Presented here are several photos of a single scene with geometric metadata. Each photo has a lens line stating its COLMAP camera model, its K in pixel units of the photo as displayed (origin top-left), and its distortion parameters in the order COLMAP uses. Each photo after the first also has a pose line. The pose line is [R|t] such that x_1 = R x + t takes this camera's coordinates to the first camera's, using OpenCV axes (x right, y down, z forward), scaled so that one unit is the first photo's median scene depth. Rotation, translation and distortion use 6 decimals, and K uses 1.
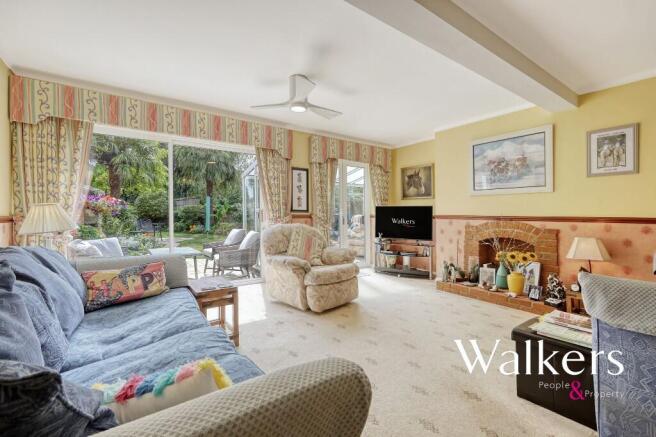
lens RADIAL K [[287.0, 0, 324.1], [0, 287.0, 211.0], [0, 0, 1]] dist [0.001462, 0.000074]
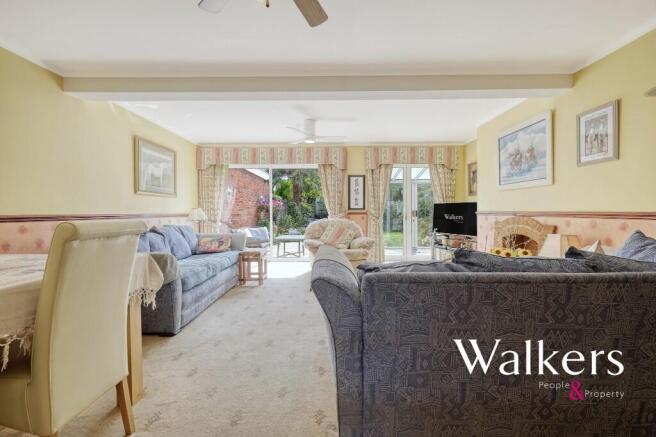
lens RADIAL K [[283.8, 0, 328.0], [0, 283.8, 218.5], [0, 0, 1]] dist [-0.001078, -0.000276]
pose [[0.820554, 0.003674, -0.571557, 0.594640], [0.016470, 0.999412, 0.030070, 0.002383], [0.571331, -0.034088, 0.820011, -0.120758]]
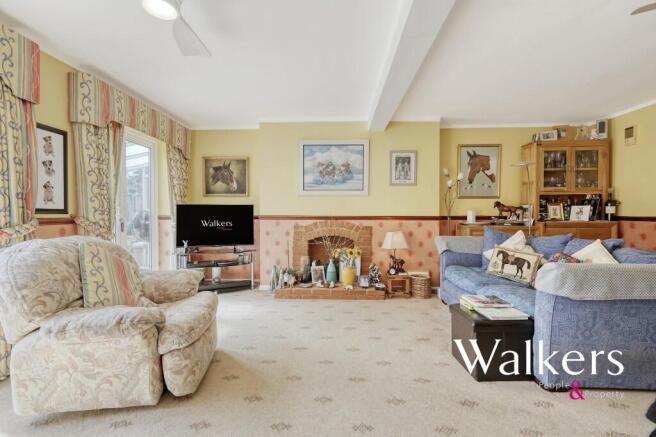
lens RADIAL K [[288.3, 0, 332.3], [0, 288.3, 210.2], [0, 0, 1]] dist [0.001705, 0.000125]
pose [[0.592961, 0.002092, 0.805228, -0.224416], [-0.003911, 0.999992, 0.000282, -0.003522], [-0.805222, -0.003316, 0.592965, 0.326694]]
